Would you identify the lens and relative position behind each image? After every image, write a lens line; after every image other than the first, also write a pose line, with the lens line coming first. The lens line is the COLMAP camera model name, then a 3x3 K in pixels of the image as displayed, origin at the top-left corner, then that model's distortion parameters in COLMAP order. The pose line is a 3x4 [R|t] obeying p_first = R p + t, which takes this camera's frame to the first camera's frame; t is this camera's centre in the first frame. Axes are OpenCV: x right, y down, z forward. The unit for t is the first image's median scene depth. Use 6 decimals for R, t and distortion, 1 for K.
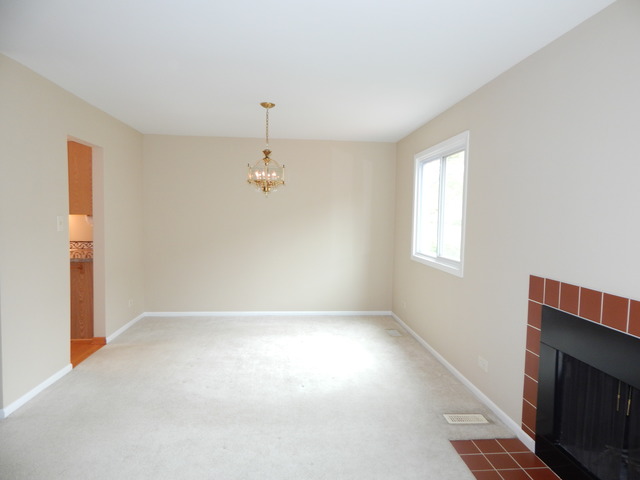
lens RADIAL K [[421.0, 0, 322.9], [0, 421.0, 240.2], [0, 0, 1]] dist [0.008220, 0.000744]
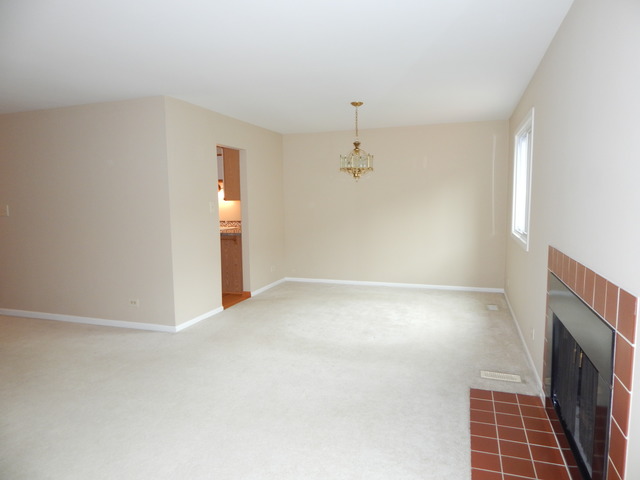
lens RADIAL K [[421.0, 0, 322.7], [0, 421.0, 239.9], [0, 0, 1]] dist [0.008220, 0.000744]
pose [[0.913150, 0.010311, -0.407494, 0.266443], [0.006160, 0.999217, 0.039089, 0.015156], [0.407578, -0.038204, 0.912371, -0.134686]]
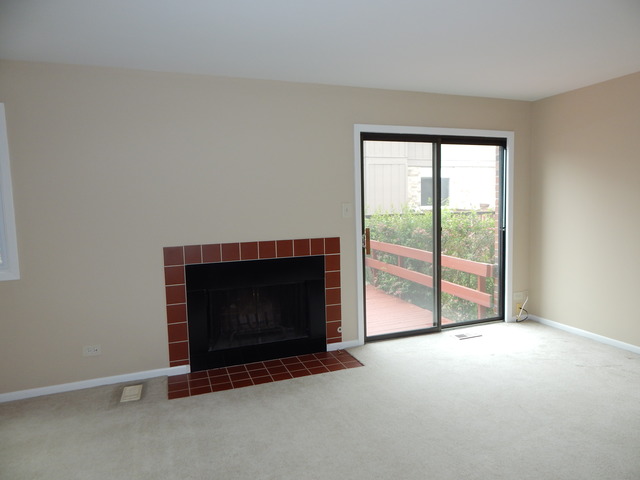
lens RADIAL K [[421.0, 0, 324.0], [0, 421.0, 238.0], [0, 0, 1]] dist [0.008220, 0.000744]
pose [[-0.256516, -0.085894, 0.962716, -0.578844], [0.084917, 0.990189, 0.110971, -0.032033], [-0.962802, 0.110217, -0.246706, 0.554830]]
